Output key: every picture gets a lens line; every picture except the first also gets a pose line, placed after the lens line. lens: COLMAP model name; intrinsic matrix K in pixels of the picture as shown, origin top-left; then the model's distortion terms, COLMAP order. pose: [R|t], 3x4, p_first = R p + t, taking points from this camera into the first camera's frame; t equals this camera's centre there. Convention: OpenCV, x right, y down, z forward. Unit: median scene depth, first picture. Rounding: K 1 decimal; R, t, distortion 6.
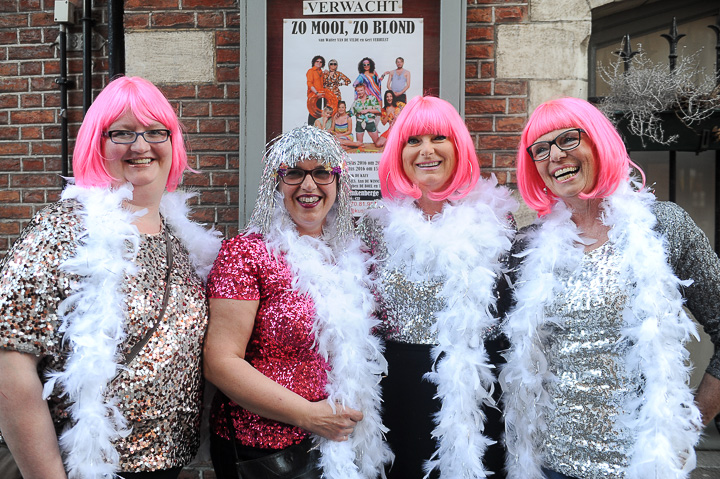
lens RADIAL K [[727.0, 0, 335.0], [0, 727.0, 226.5], [0, 0, 1]] dist [0.016921, 0.012148]
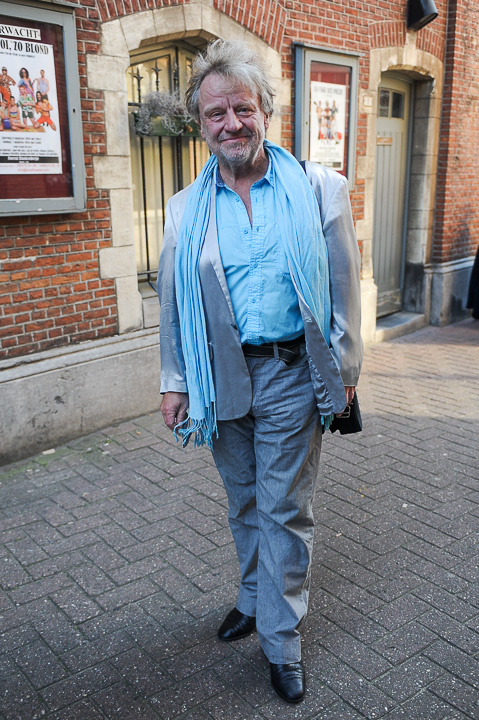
lens RADIAL K [[701.8, 0, 236.9], [0, 701.8, 359.4], [0, 0, 1]] dist [-0.004745, -0.008427]
pose [[0.636866, -0.208838, 0.742151, -0.901510], [0.024570, 0.967623, 0.251201, 0.005176], [-0.770583, -0.141746, 0.621377, -0.362842]]
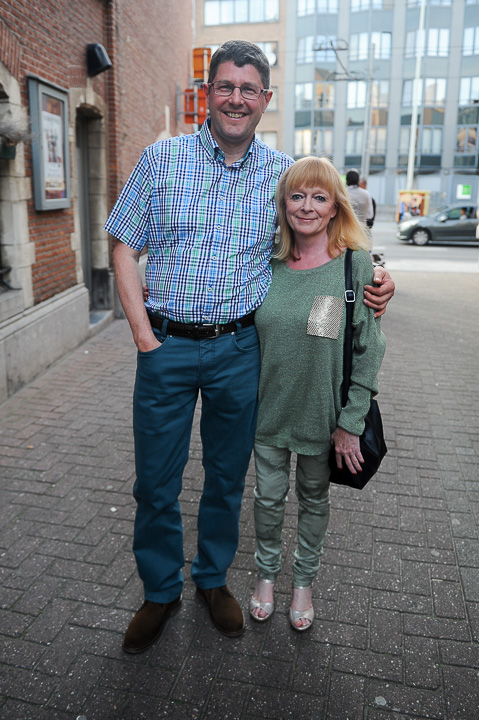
lens RADIAL K [[593.0, 0, 240.3], [0, 593.0, 334.0], [0, 0, 1]] dist [-0.046211, -0.010231]
pose [[0.008766, -0.234461, 0.972086, -1.108156], [0.002036, 0.972126, 0.234452, -0.000175], [-0.999960, -0.000076, 0.008999, 0.234177]]
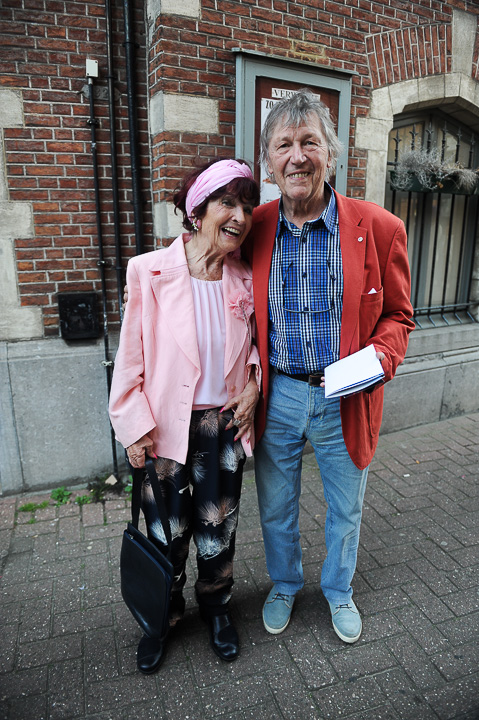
lens RADIAL K [[486.9, 0, 237.3], [0, 486.9, 359.3], [0, 0, 1]] dist [-0.052261, -0.002318]
pose [[0.864695, -0.129589, 0.485292, -0.720359], [0.005299, 0.968446, 0.249165, 0.015745], [-0.502269, -0.212881, 0.838098, -0.001834]]
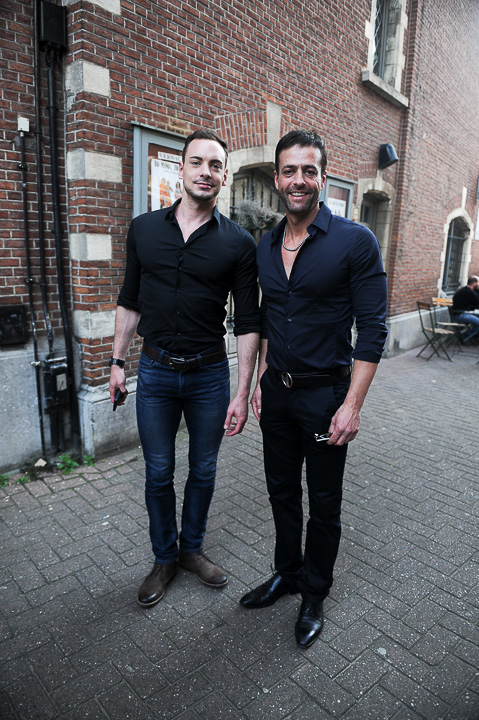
lens RADIAL K [[486.9, 0, 237.3], [0, 486.9, 359.3], [0, 0, 1]] dist [-0.052261, -0.002318]
pose [[0.580056, -0.162958, 0.798110, -1.192292], [-0.023284, 0.976068, 0.216216, -0.012111], [-0.814244, -0.144001, 0.562379, -0.123943]]
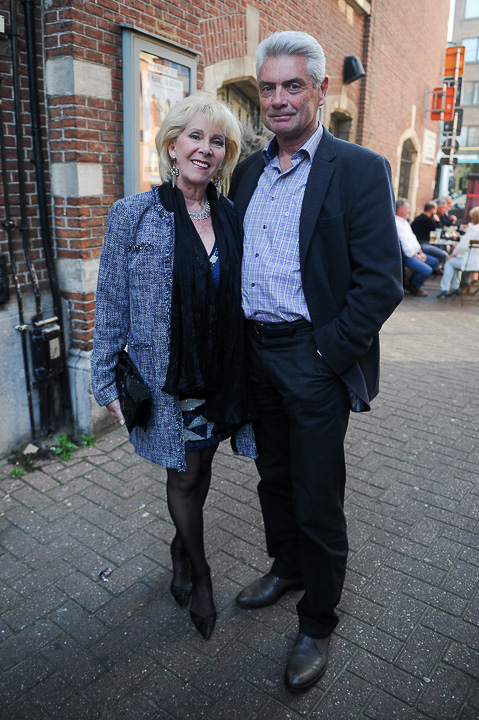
lens RADIAL K [[553.2, 0, 219.3], [0, 553.2, 327.0], [0, 0, 1]] dist [-0.052027, -0.004534]
pose [[0.437595, -0.227809, 0.869835, -1.323443], [-0.006659, 0.966526, 0.256482, -0.015754], [-0.899147, -0.118027, 0.421430, 0.177654]]
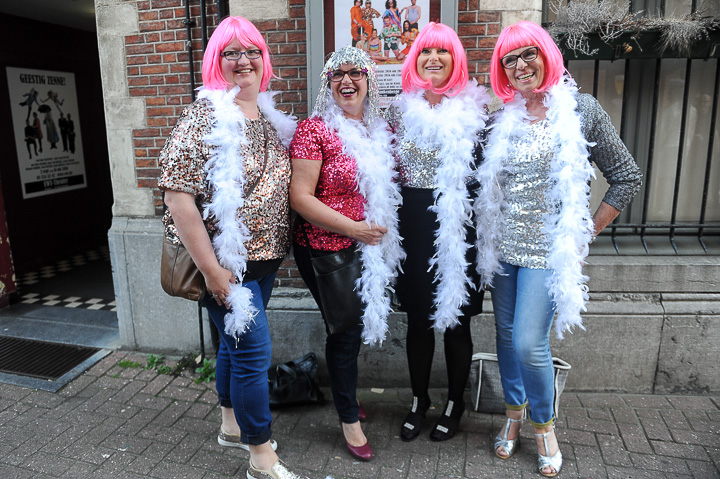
lens RADIAL K [[515.5, 0, 345.4], [0, 515.5, 225.5], [0, 0, 1]] dist [-0.058621, 0.002107]
pose [[0.998076, -0.008122, -0.061463, 0.011111], [0.020158, 0.980028, 0.197834, 0.013196], [0.058629, -0.198693, 0.978307, -0.101436]]
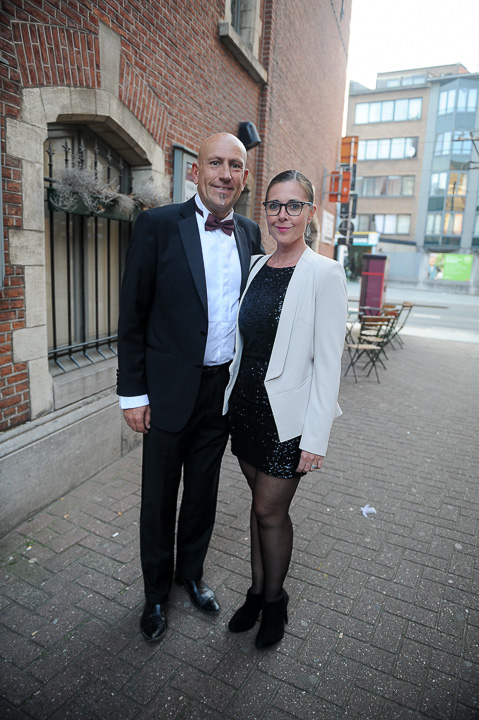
lens RADIAL K [[486.9, 0, 237.3], [0, 486.9, 359.3], [0, 0, 1]] dist [-0.052261, -0.002318]
pose [[0.274434, -0.184933, 0.943656, -0.661037], [-0.038418, 0.978441, 0.202922, -0.006276], [-0.960838, -0.091942, 0.261413, 0.248843]]
